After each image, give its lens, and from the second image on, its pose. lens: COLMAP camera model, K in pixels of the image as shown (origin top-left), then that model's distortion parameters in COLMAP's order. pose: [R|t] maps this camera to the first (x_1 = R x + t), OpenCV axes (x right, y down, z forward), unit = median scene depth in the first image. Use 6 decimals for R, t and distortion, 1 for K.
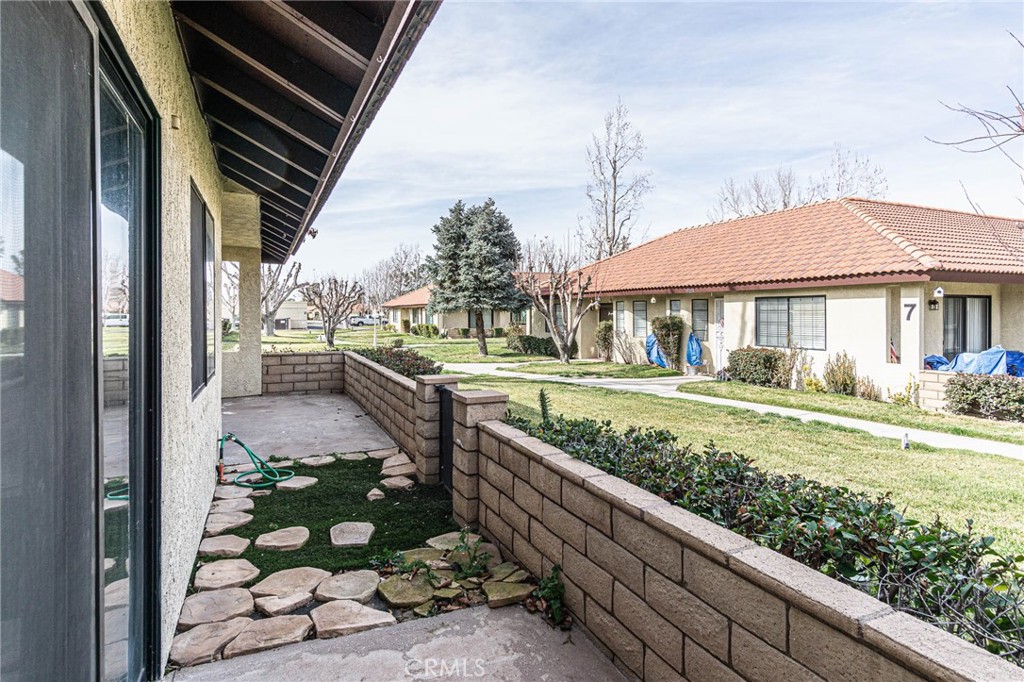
lens RADIAL K [[549.7, 0, 499.5], [0, 549.7, 328.7], [0, 0, 1]] dist [0.002907, 0.001826]
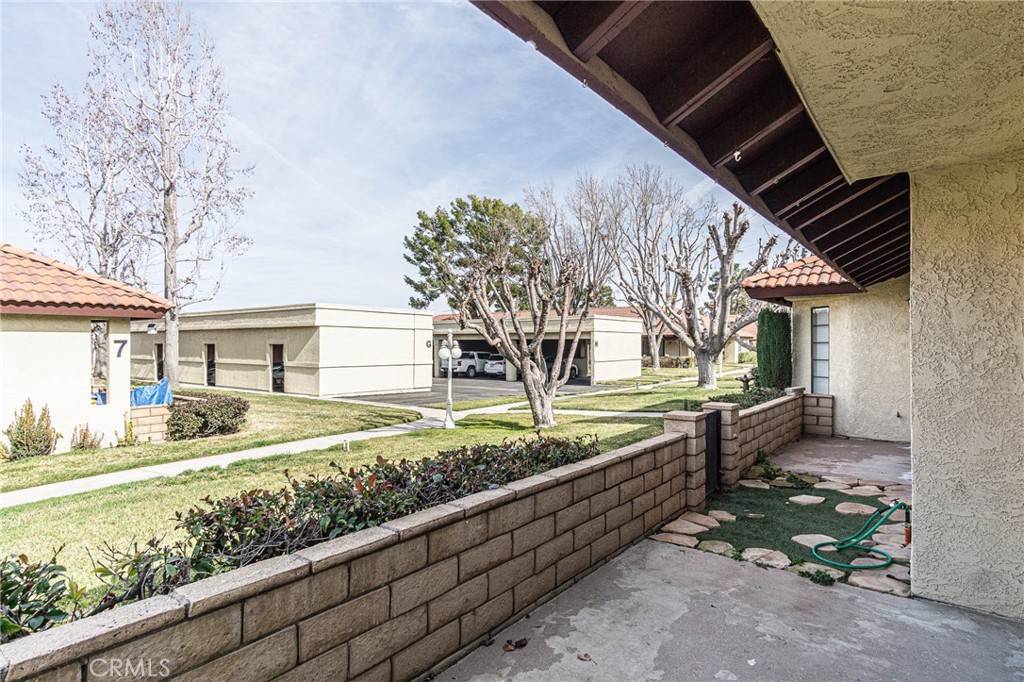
lens RADIAL K [[554.4, 0, 510.6], [0, 554.4, 347.3], [0, 0, 1]] dist [0.002885, 0.001453]
pose [[-0.486721, -0.004122, 0.873548, -0.429847], [0.024979, 0.999514, 0.018634, -0.033240], [-0.873200, 0.030890, -0.486382, 0.874961]]
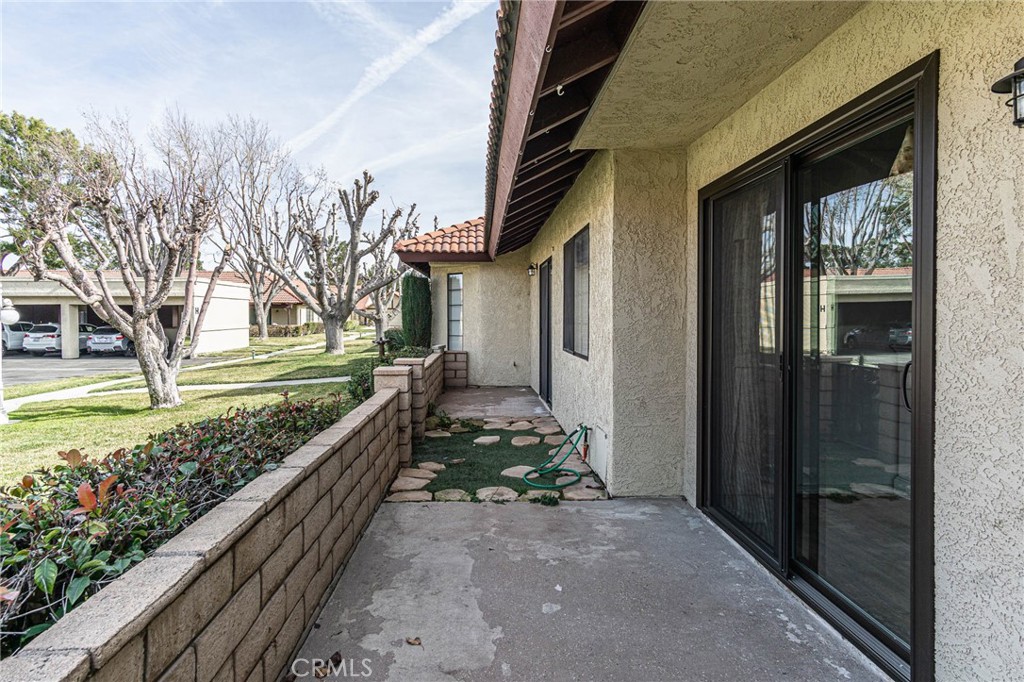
lens RADIAL K [[549.7, 0, 499.5], [0, 549.7, 328.7], [0, 0, 1]] dist [0.002907, 0.001826]
pose [[-0.932675, -0.008042, 0.360627, -0.325371], [0.010495, 0.998723, 0.049414, -0.017164], [-0.360564, 0.049872, -0.931400, 0.907785]]
